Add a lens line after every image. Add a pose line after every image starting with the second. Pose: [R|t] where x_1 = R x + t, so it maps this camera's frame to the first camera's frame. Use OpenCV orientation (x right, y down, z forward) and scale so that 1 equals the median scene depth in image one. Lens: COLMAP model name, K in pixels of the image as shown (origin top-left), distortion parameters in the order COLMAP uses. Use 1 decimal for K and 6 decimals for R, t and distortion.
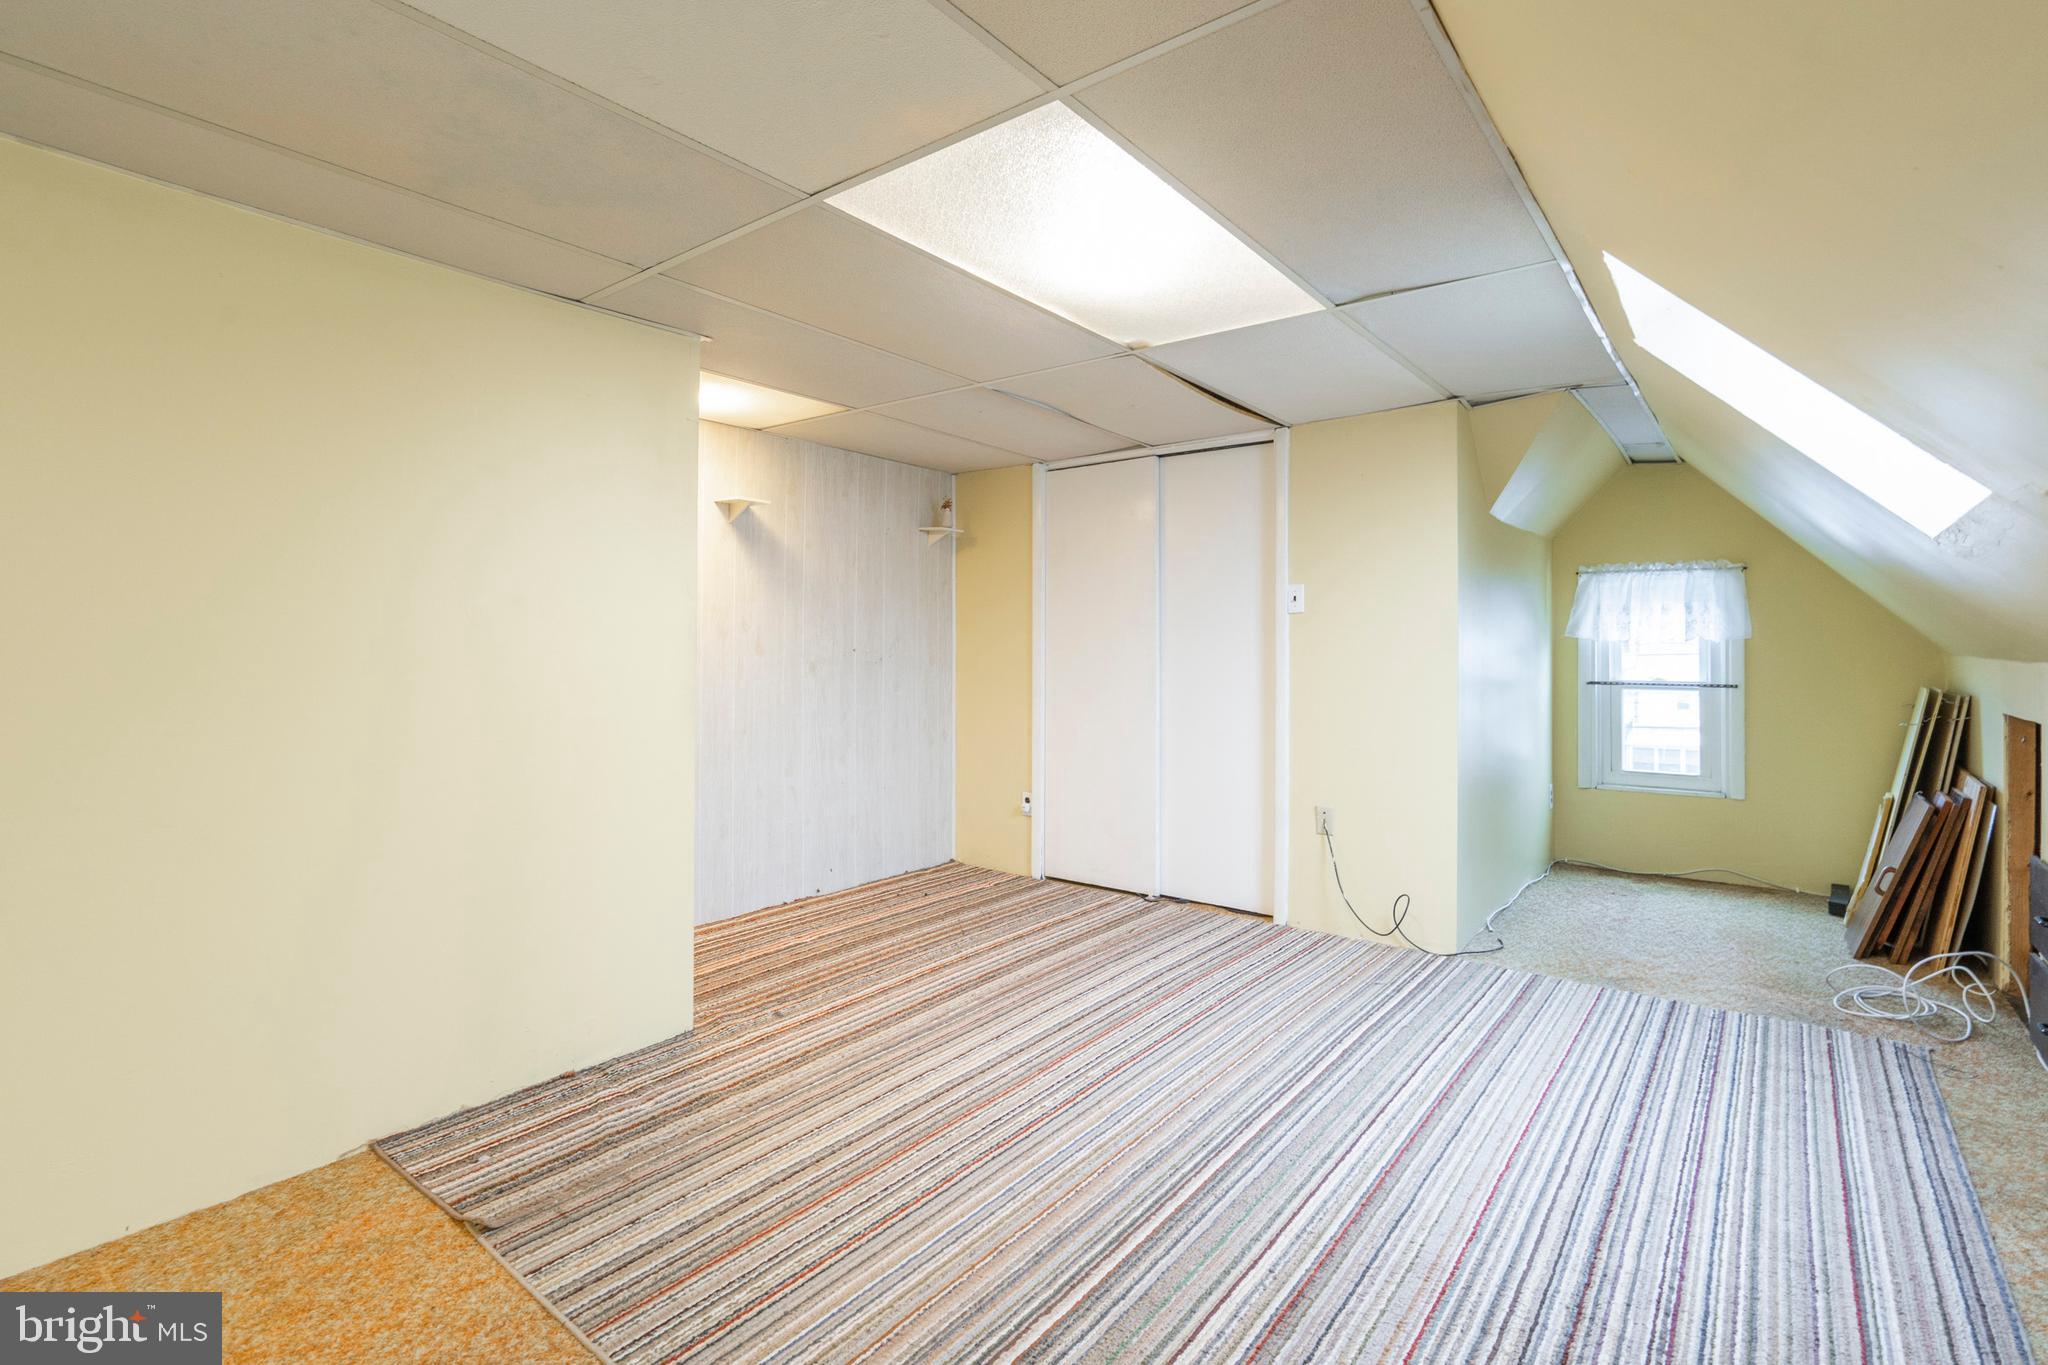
lens RADIAL K [[962.5, 0, 1016.6], [0, 962.5, 688.2], [0, 0, 1]] dist [-0.004096, -0.000227]
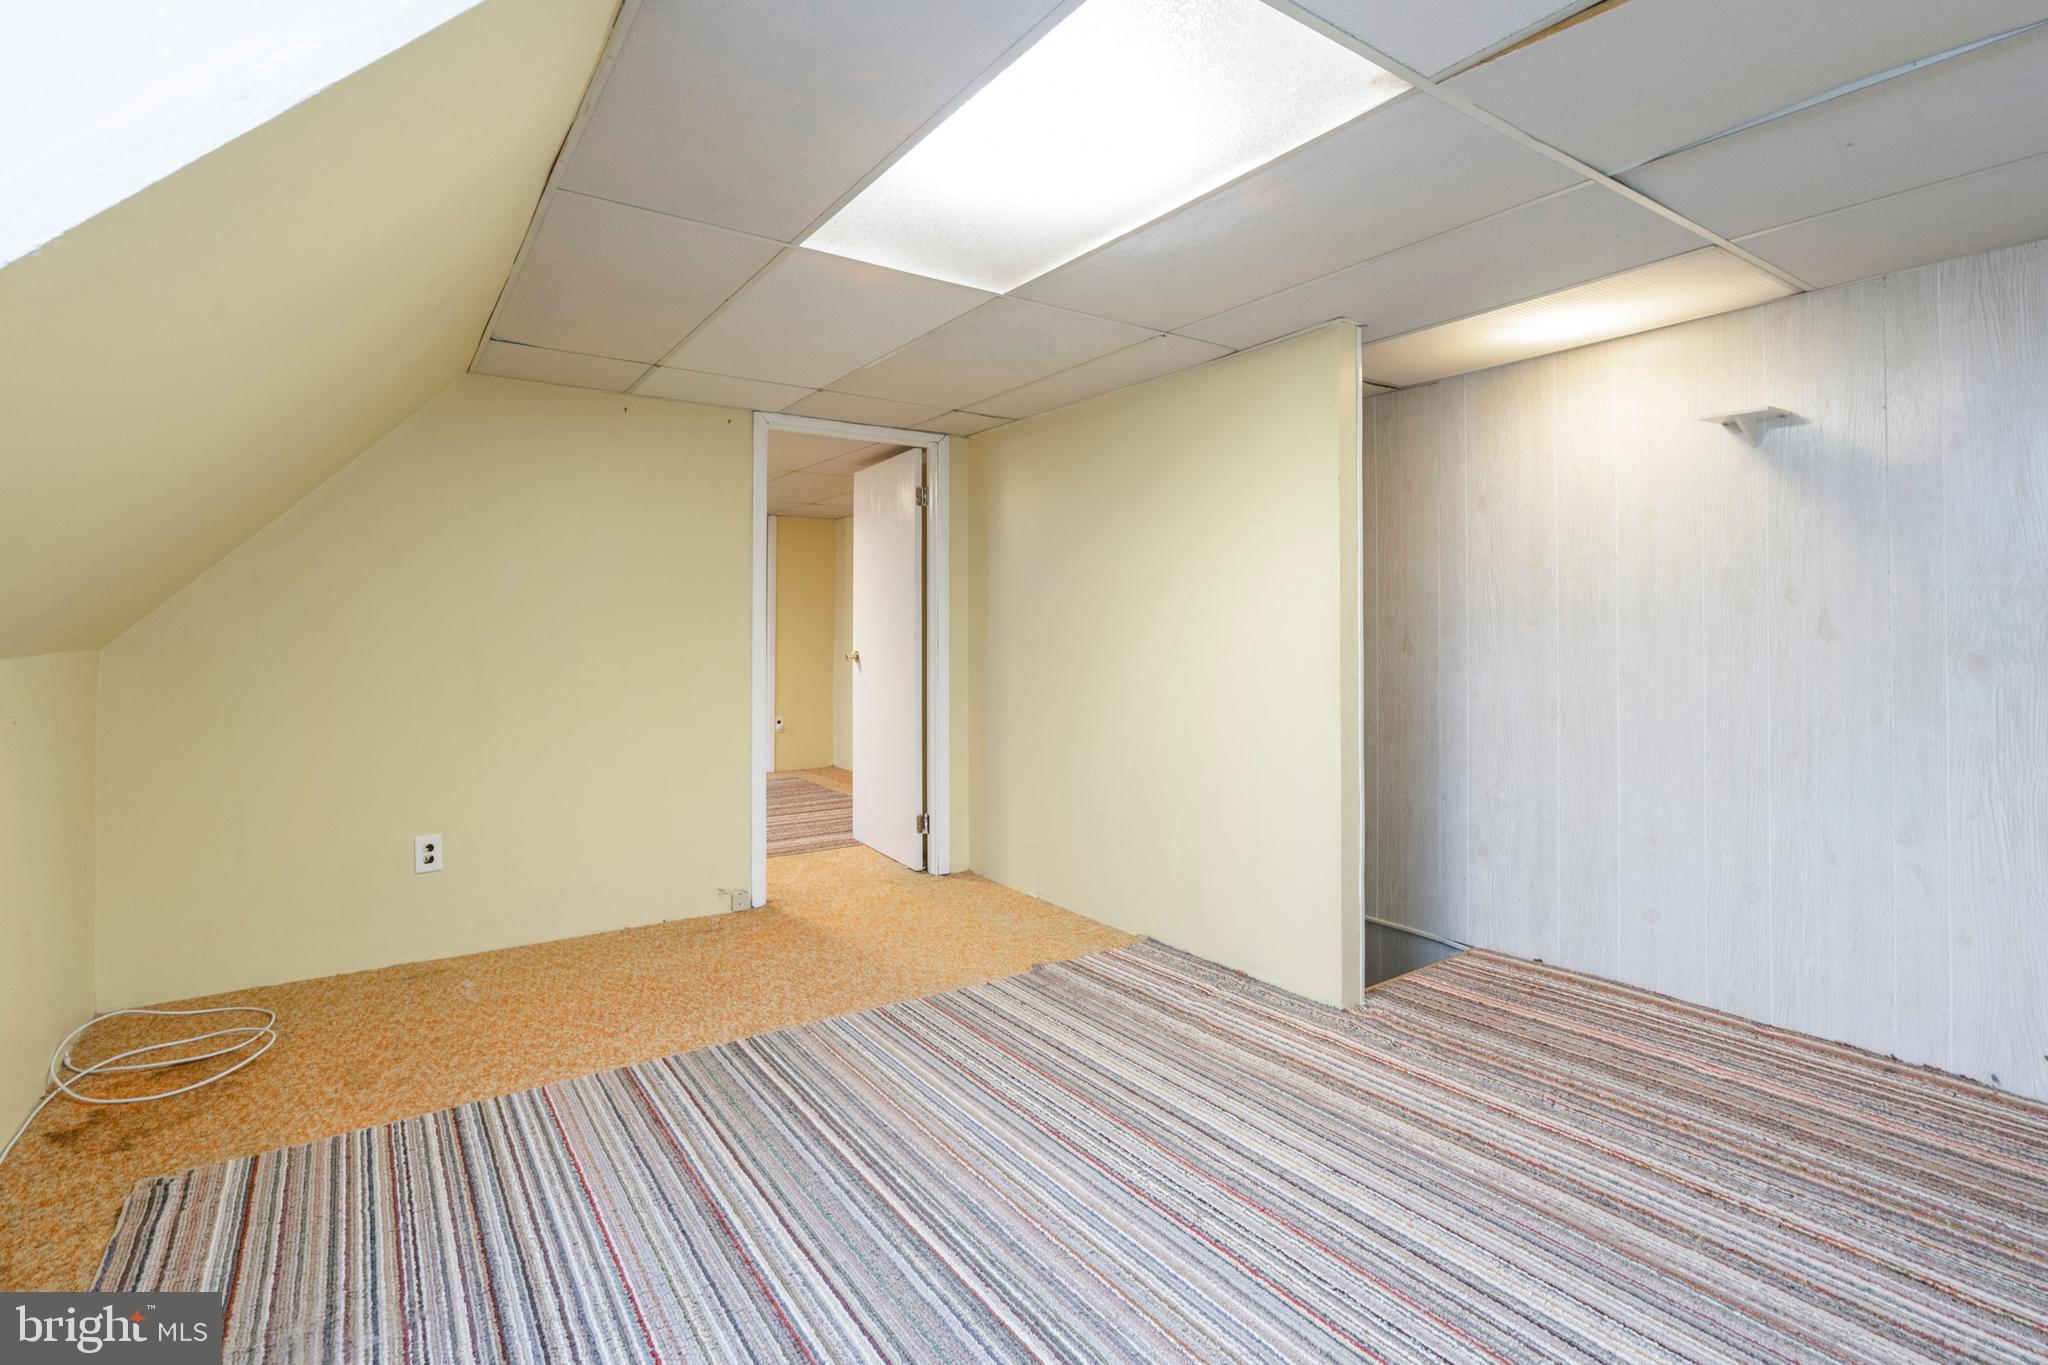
lens RADIAL K [[959.4, 0, 1025.0], [0, 959.4, 573.0], [0, 0, 1]] dist [-0.000637, 0.000136]
pose [[-0.290005, -0.058122, -0.955259, 0.935948], [-0.033937, 0.998151, -0.050429, -0.056975], [0.956423, 0.017794, -0.291441, 1.184305]]
